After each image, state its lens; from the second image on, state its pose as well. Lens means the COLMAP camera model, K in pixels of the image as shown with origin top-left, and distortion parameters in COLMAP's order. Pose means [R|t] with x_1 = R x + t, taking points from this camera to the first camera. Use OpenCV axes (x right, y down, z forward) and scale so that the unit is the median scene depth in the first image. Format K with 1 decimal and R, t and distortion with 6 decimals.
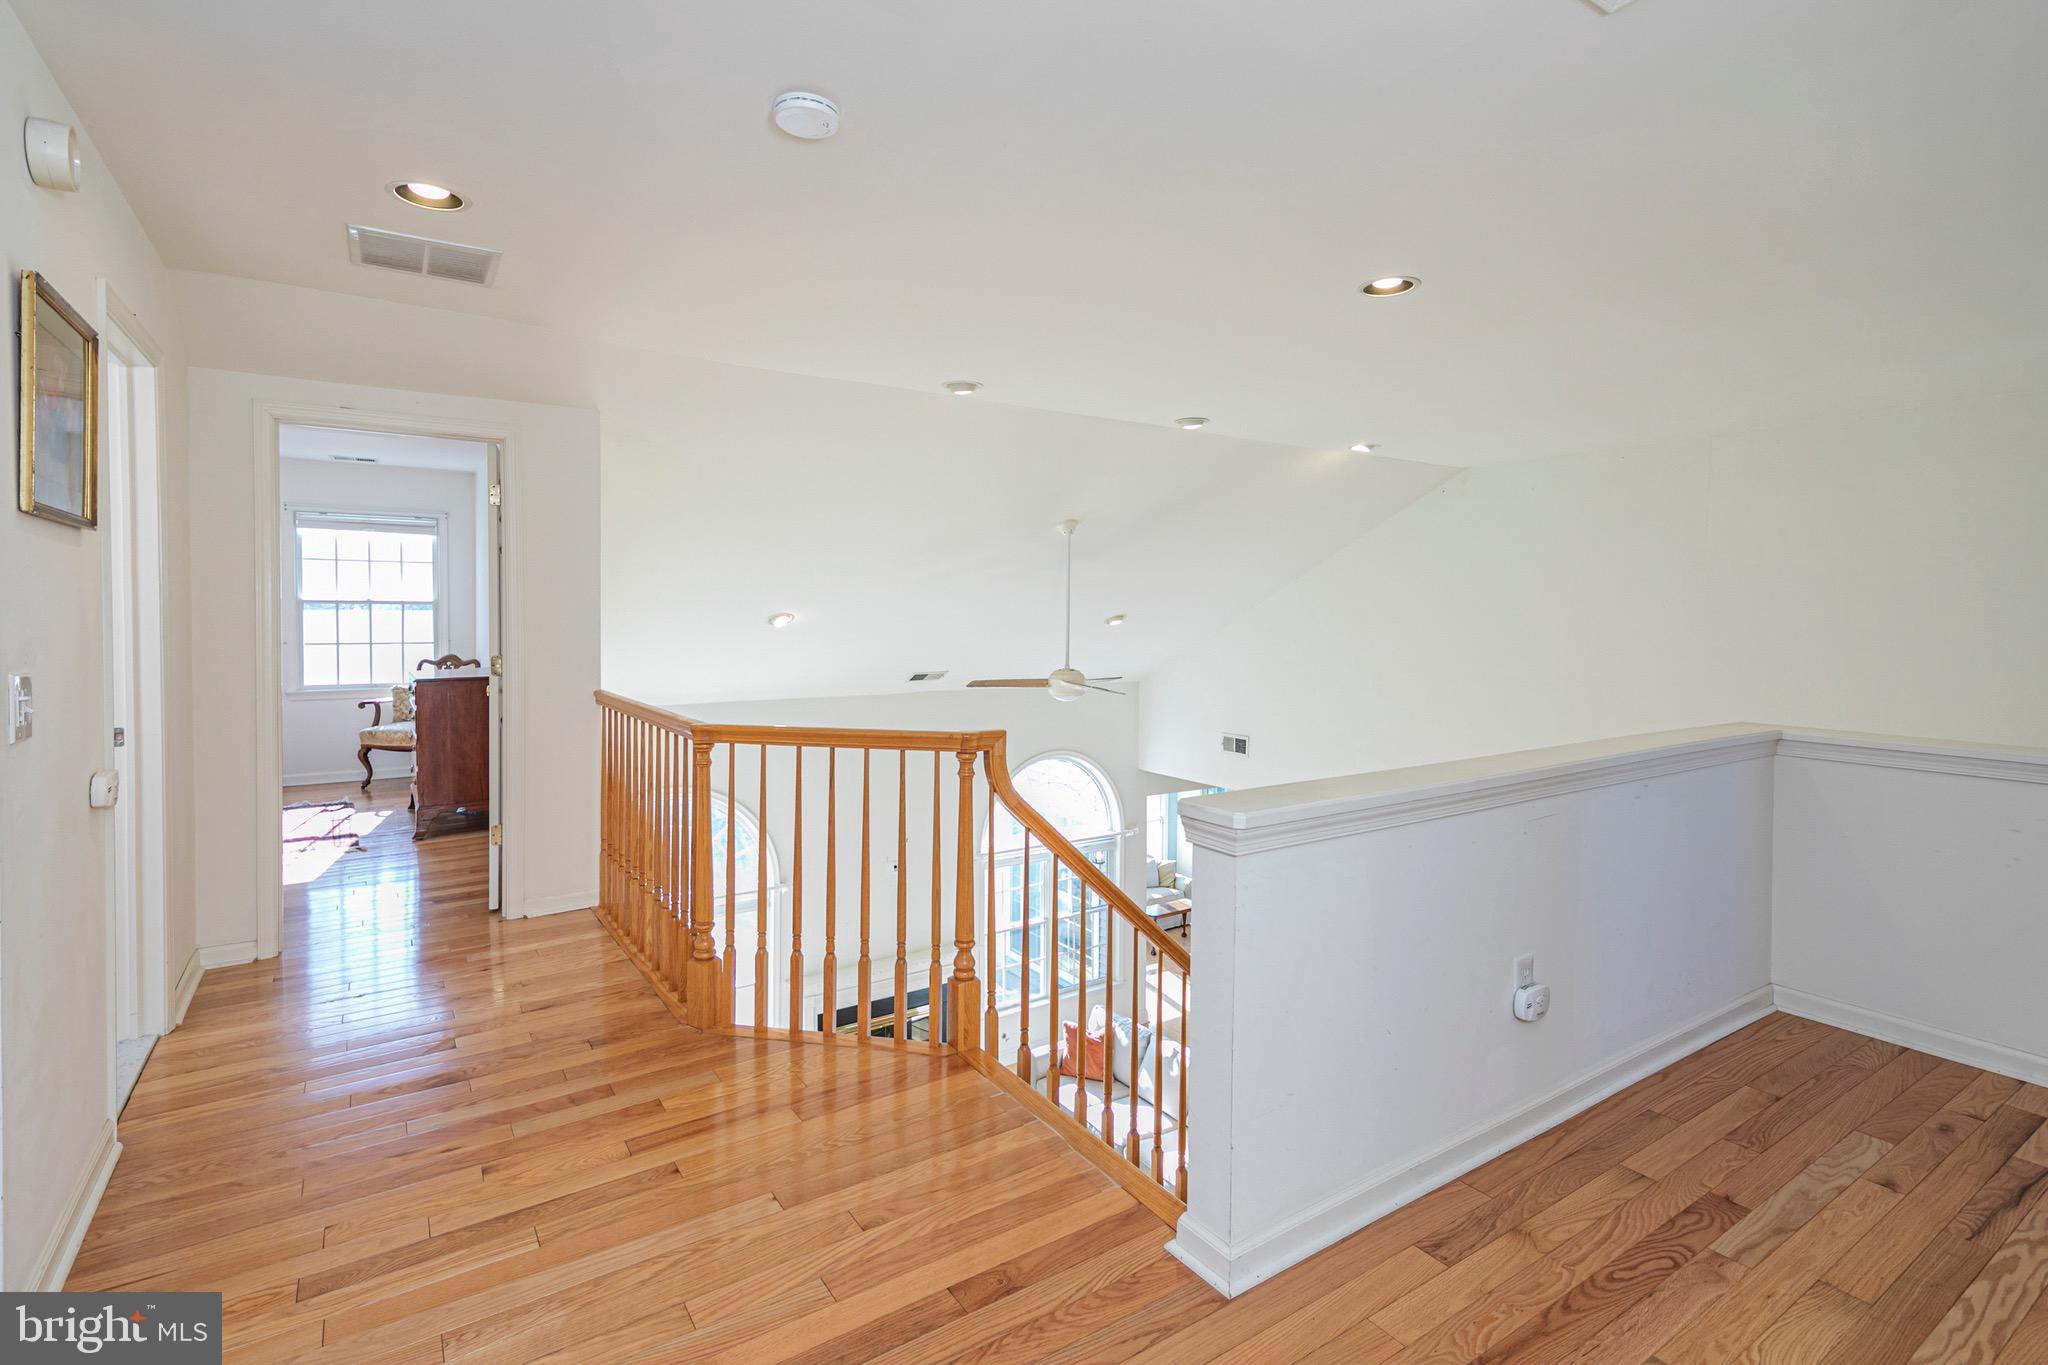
lens RADIAL K [[975.0, 0, 1033.9], [0, 975.0, 649.5], [0, 0, 1]] dist [0.019887, -0.000118]
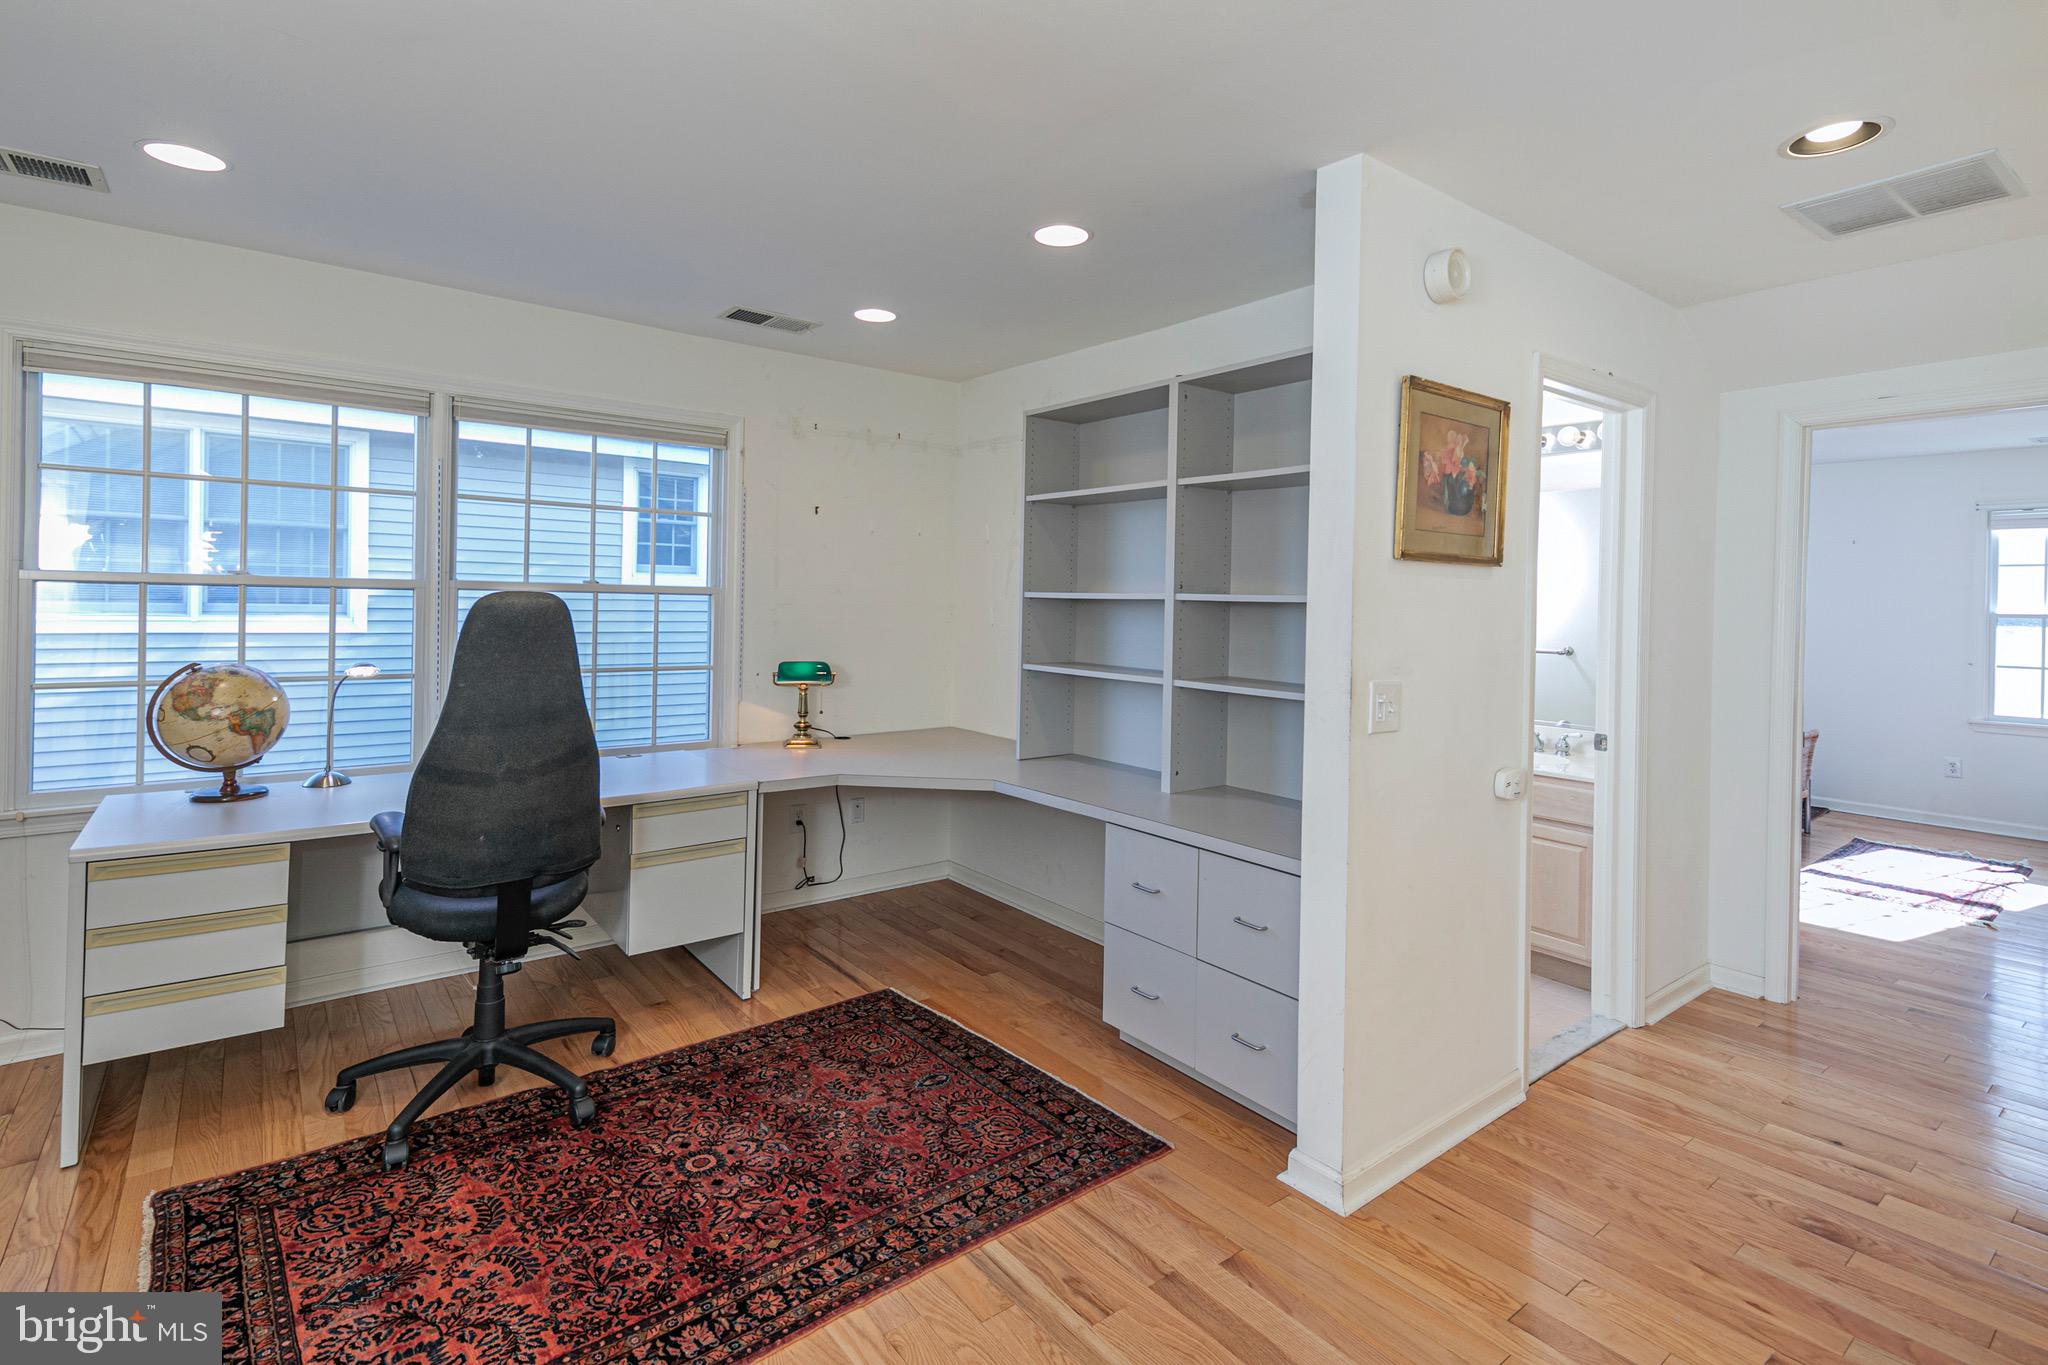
lens RADIAL K [[981.9, 0, 1004.8], [0, 981.9, 599.8], [0, 0, 1]] dist [0.019481, -0.001375]
pose [[0.059919, -0.008577, -0.998166, 0.077331], [-0.049406, 0.998712, -0.011548, -0.012965], [0.996980, 0.050008, 0.059418, 0.120824]]
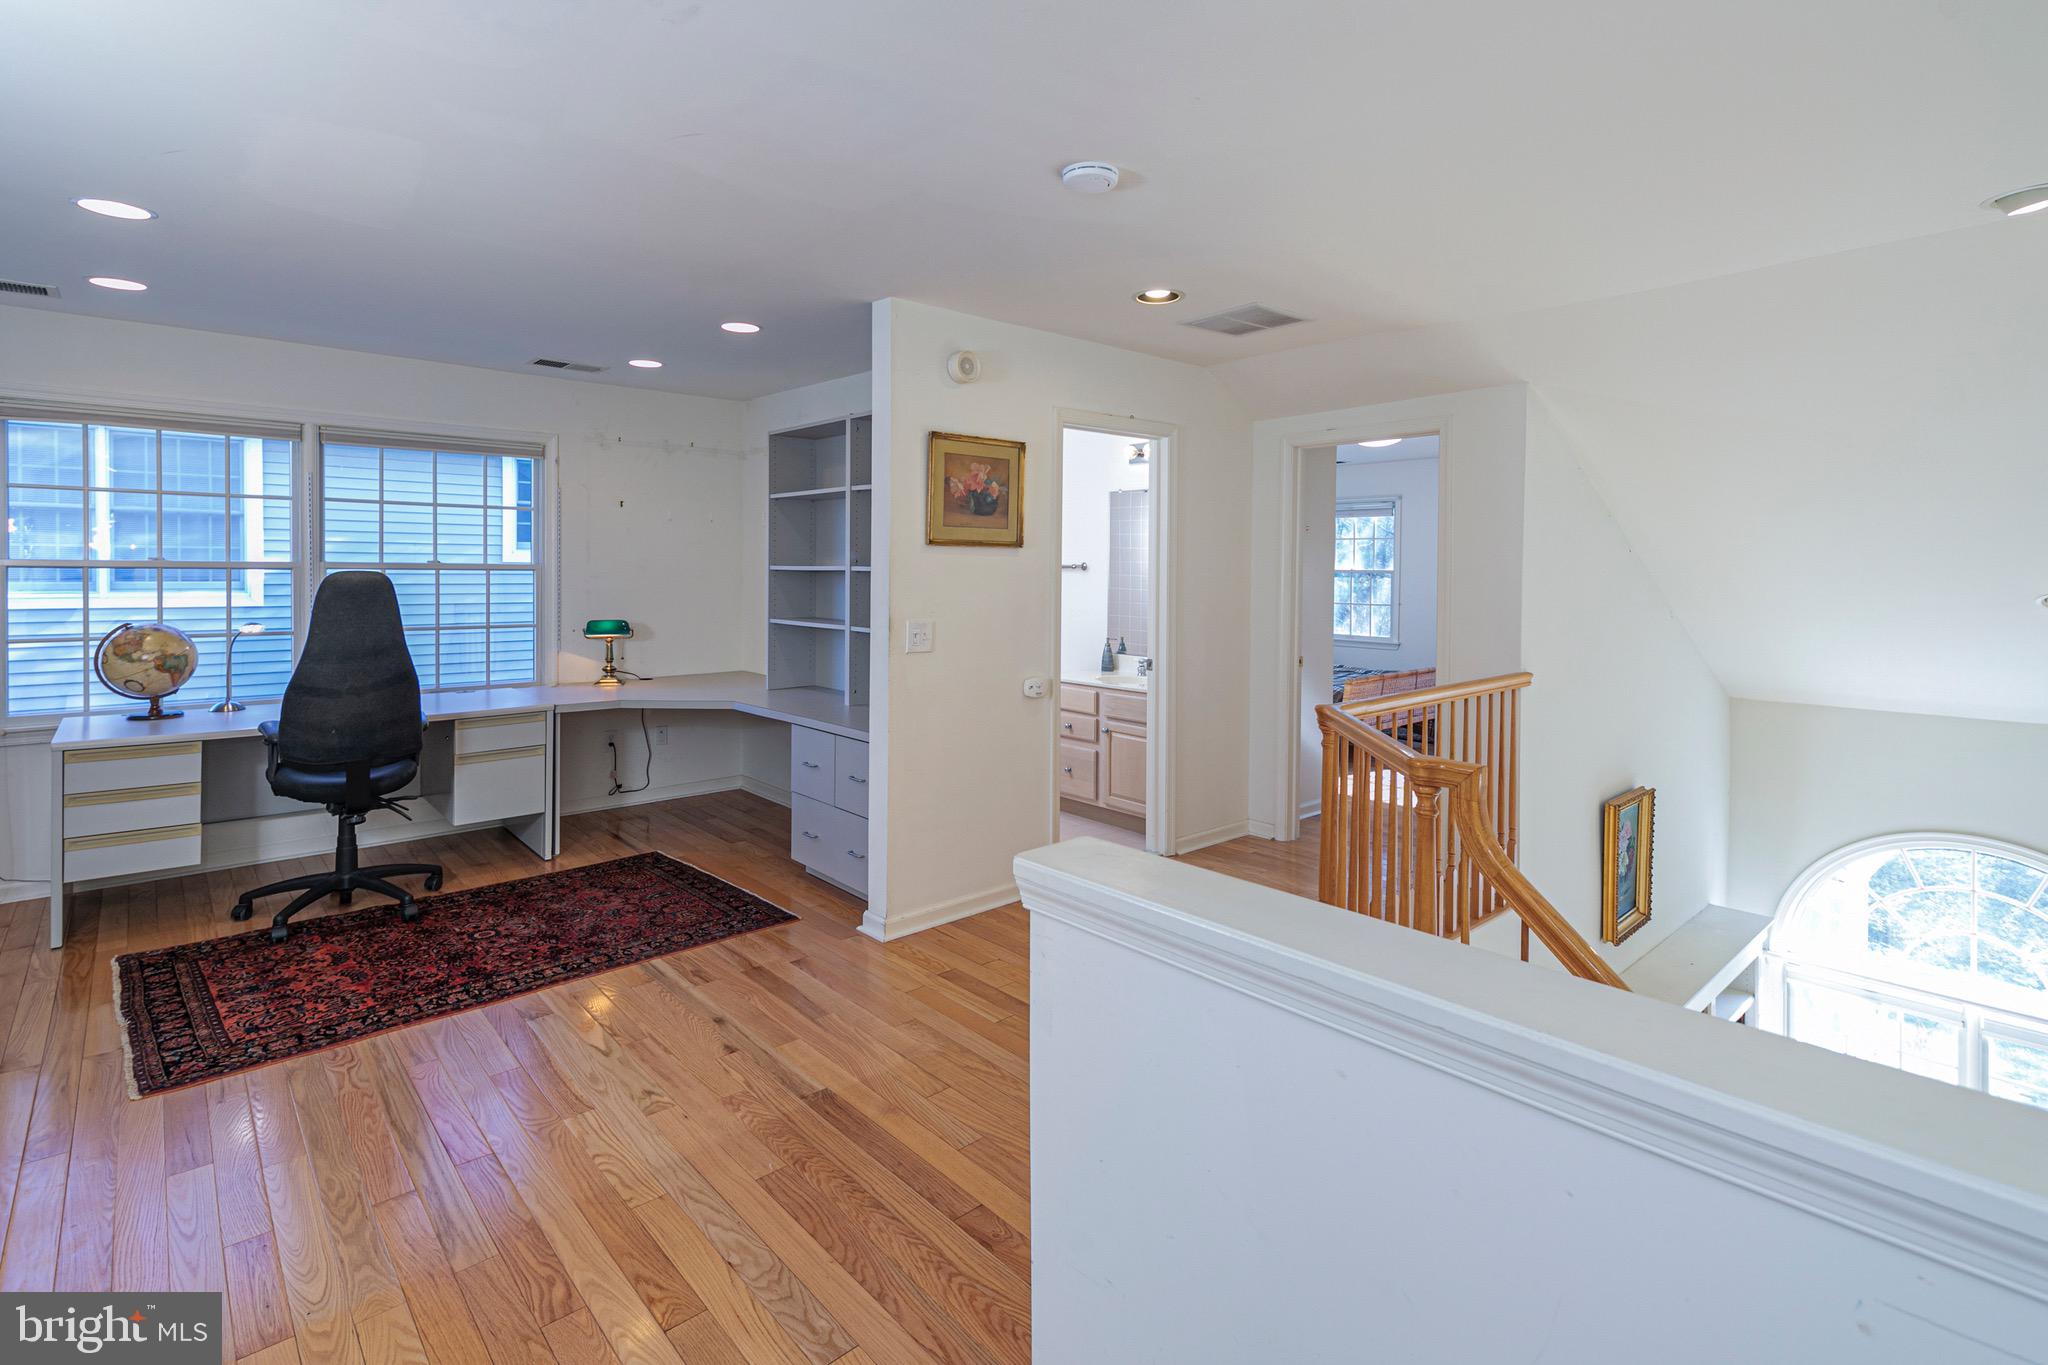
lens RADIAL K [[982.7, 0, 1010.2], [0, 982.7, 580.0], [0, 0, 1]] dist [0.019104, -0.002360]
pose [[0.127444, 0.002378, -0.991843, 0.325466], [-0.037021, 0.999312, -0.002361, -0.019184], [0.991155, 0.037020, 0.127445, 0.270846]]
